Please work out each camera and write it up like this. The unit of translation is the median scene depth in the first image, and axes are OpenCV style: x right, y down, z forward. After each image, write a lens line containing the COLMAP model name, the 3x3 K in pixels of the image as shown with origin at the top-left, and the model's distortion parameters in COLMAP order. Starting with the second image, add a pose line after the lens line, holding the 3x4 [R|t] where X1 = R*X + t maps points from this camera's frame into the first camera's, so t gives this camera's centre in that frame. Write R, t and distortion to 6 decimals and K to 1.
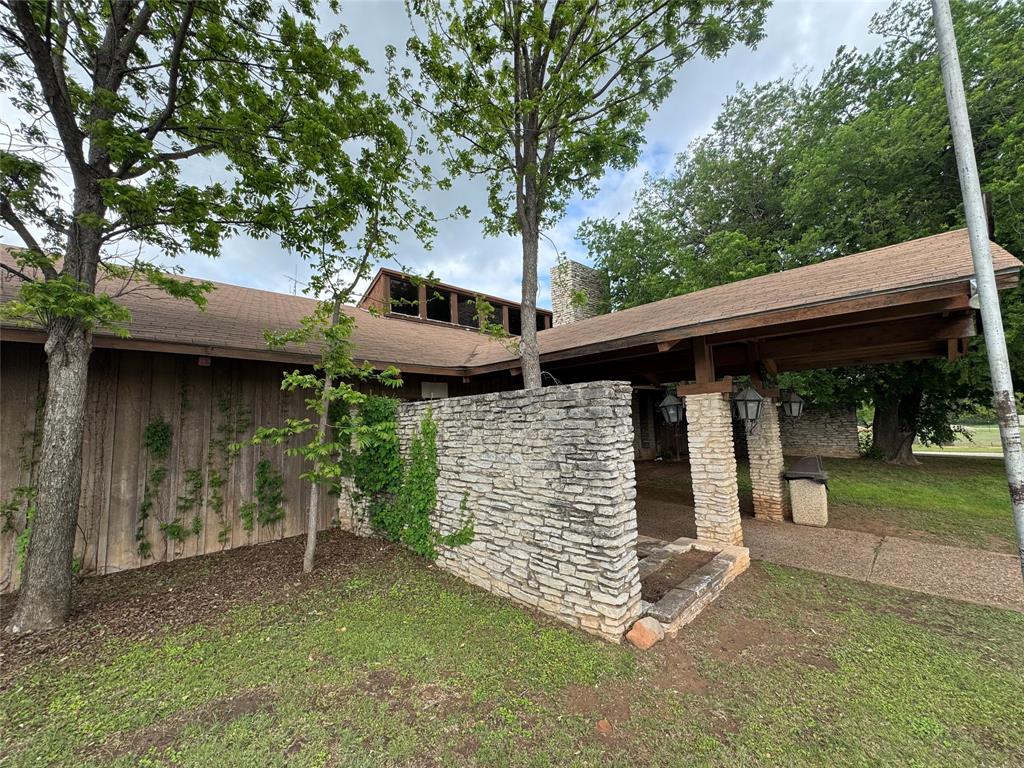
lens RADIAL K [[413.0, 0, 514.2], [0, 413.0, 380.8], [0, 0, 1]] dist [-0.004511, 0.001714]
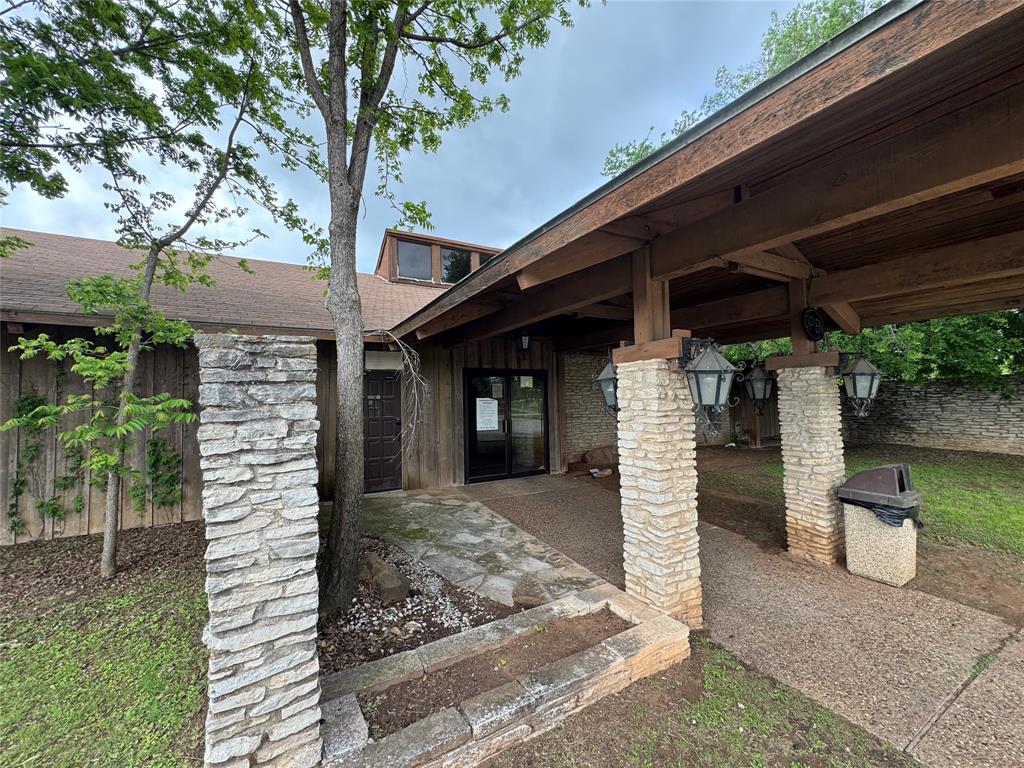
lens RADIAL K [[413.0, 0, 516.2], [0, 413.0, 379.1], [0, 0, 1]] dist [-0.004511, 0.001714]
pose [[0.964940, 0.003447, -0.262448, 0.450544], [0.013711, 0.997887, 0.063515, 0.017273], [0.262113, -0.064886, 0.962853, 0.372671]]
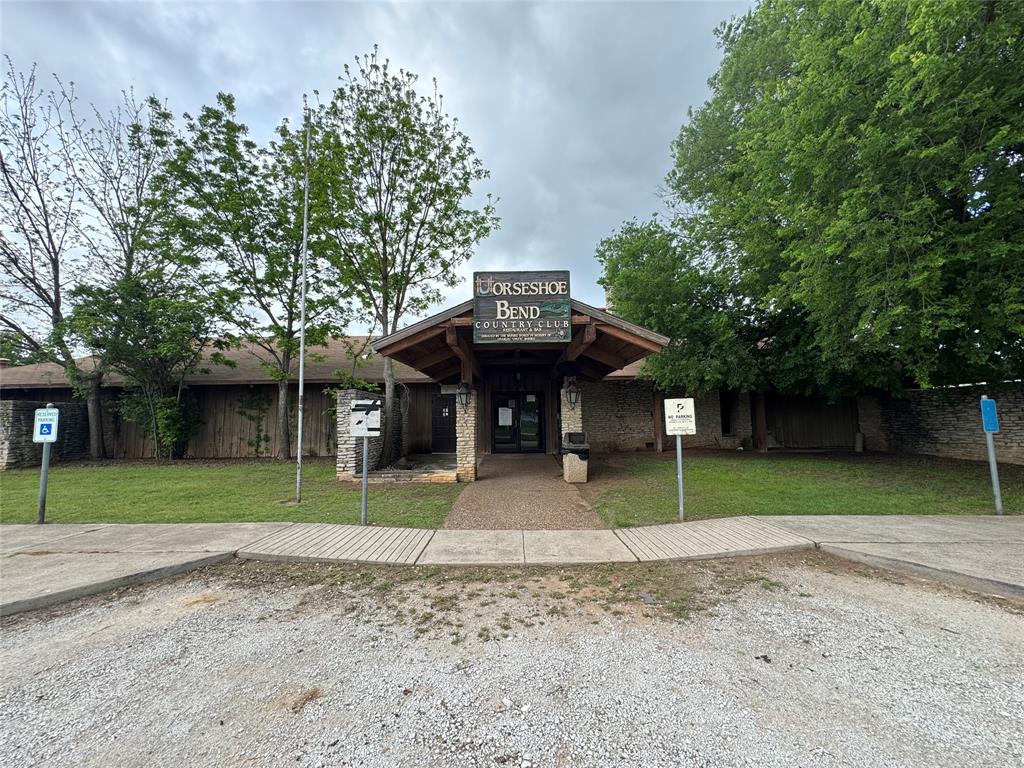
lens RADIAL K [[413.0, 0, 514.1], [0, 413.0, 382.5], [0, 0, 1]] dist [-0.004511, 0.001714]
pose [[0.702337, -0.040988, -0.710664, 1.882131], [0.062153, 0.998059, 0.003861, 0.007197], [0.709127, -0.046881, 0.703521, -0.063801]]
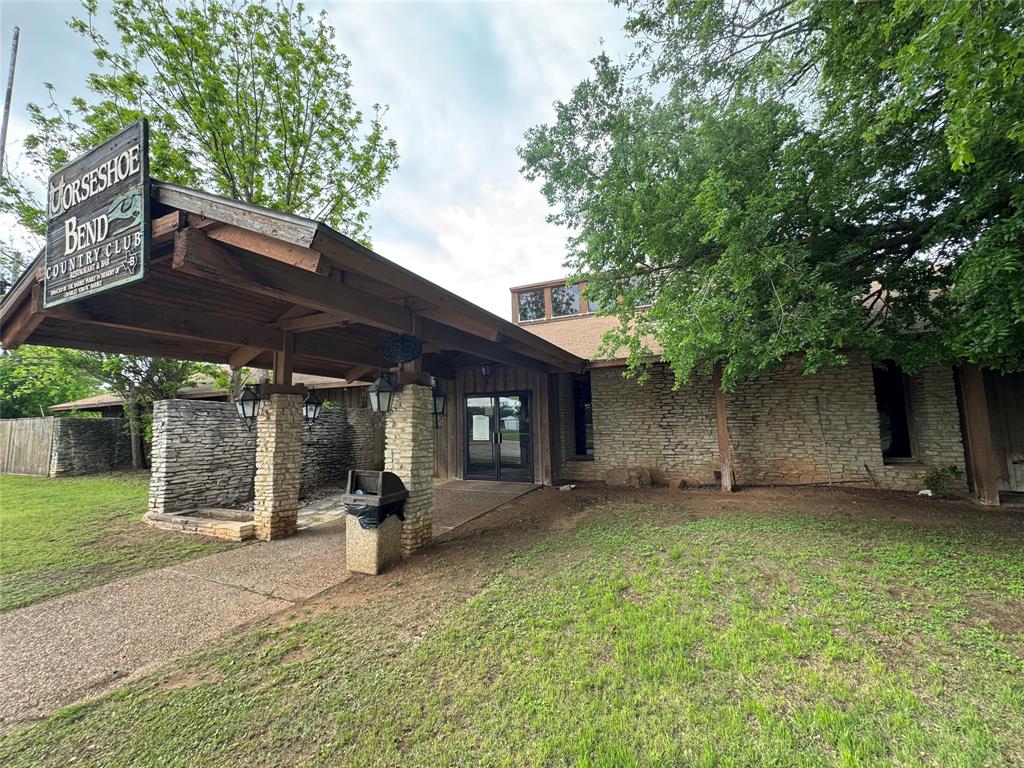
lens RADIAL K [[413.0, 0, 509.7], [0, 413.0, 382.2], [0, 0, 1]] dist [-0.004511, 0.001714]
pose [[0.340266, -0.071667, -0.937594, 1.775216], [0.105366, 0.993718, -0.037719, 0.108627], [0.934407, -0.085956, 0.345679, 1.220541]]
